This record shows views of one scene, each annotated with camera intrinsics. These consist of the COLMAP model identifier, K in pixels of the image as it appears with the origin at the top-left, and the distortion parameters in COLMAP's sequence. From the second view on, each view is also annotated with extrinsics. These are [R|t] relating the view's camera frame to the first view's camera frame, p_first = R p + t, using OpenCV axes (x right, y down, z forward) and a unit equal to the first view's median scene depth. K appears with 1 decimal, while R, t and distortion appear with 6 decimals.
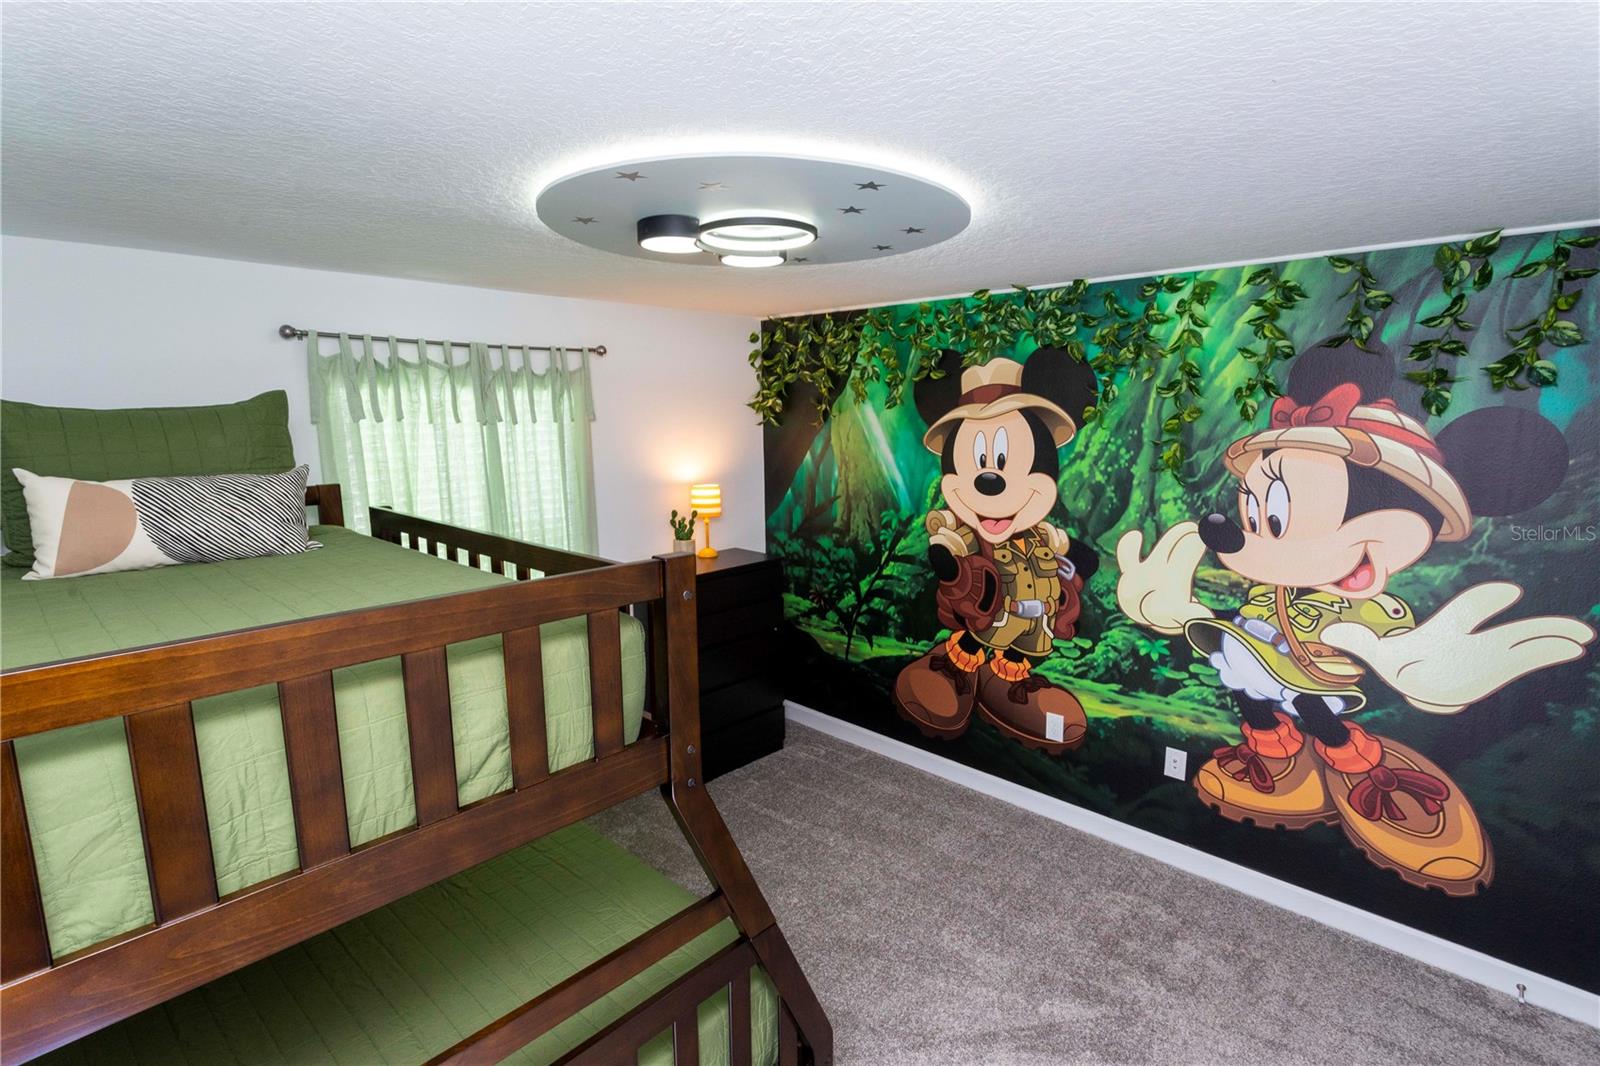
lens RADIAL K [[745.6, 0, 825.6], [0, 745.6, 531.8], [0, 0, 1]] dist [0.000449, 0.000072]
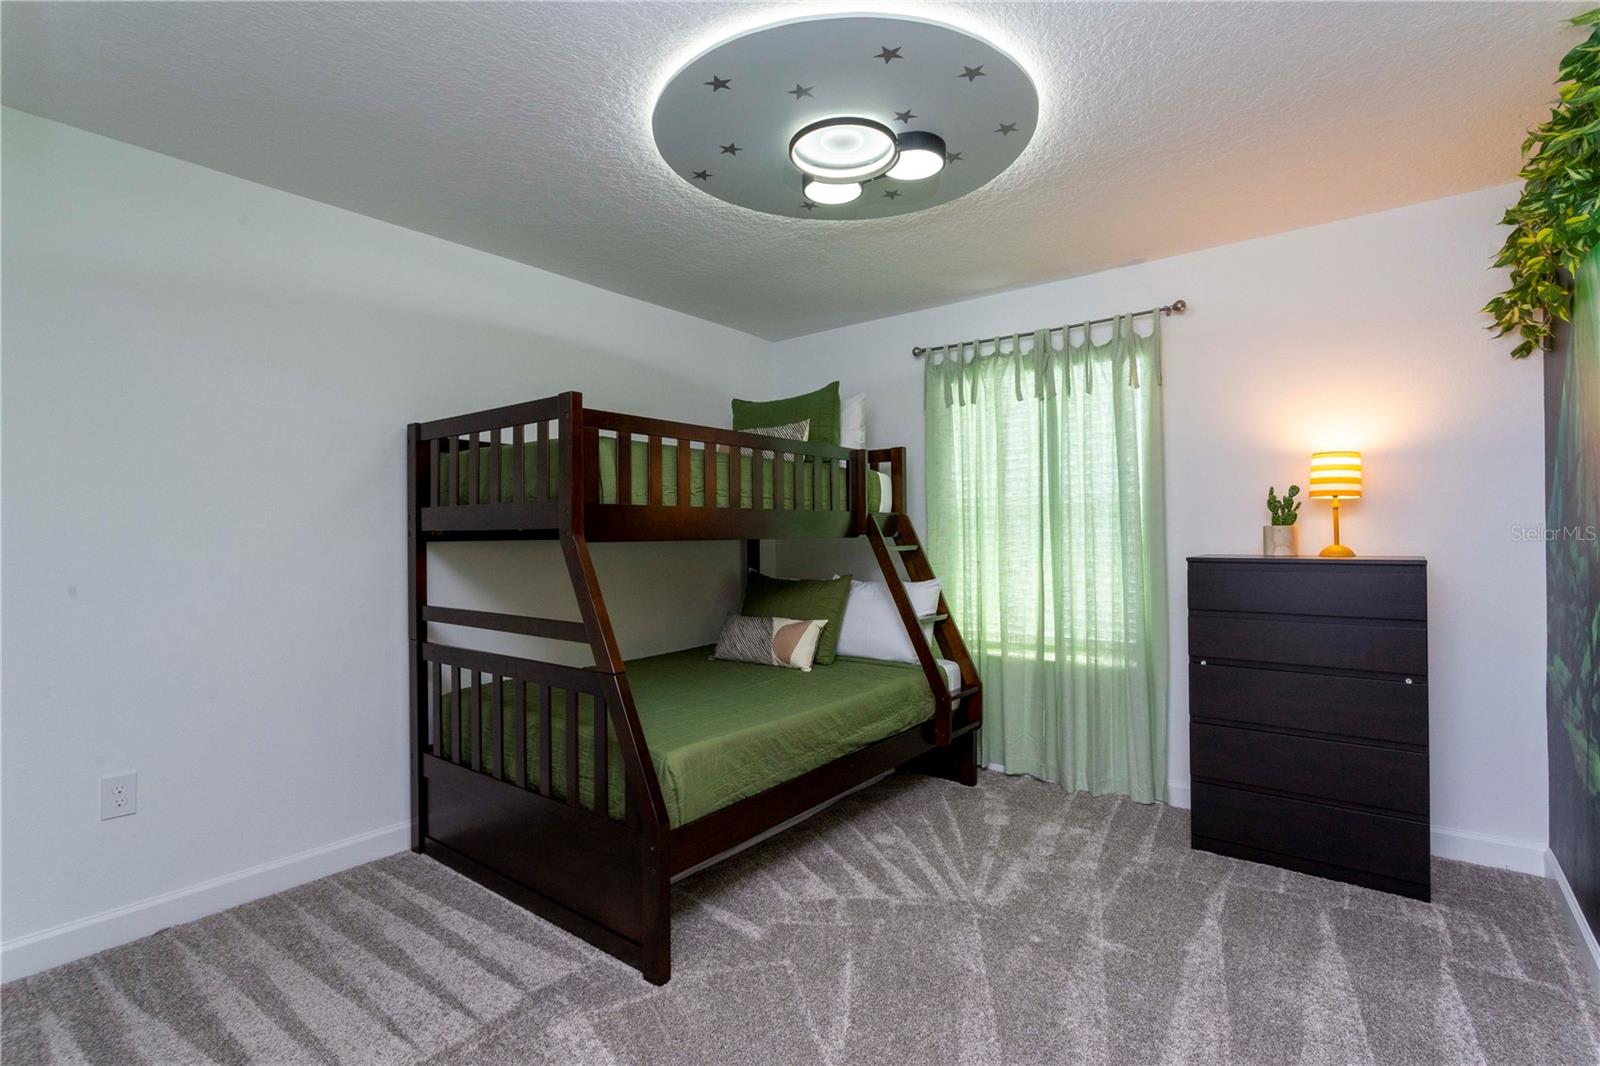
lens RADIAL K [[745.6, 0, 825.6], [0, 745.6, 531.8], [0, 0, 1]] dist [0.000449, 0.000072]
pose [[0.085441, -0.003015, -0.996339, 0.634249], [-0.148344, 0.988811, -0.015714, 0.118669], [0.985238, 0.149143, 0.084038, 0.612299]]
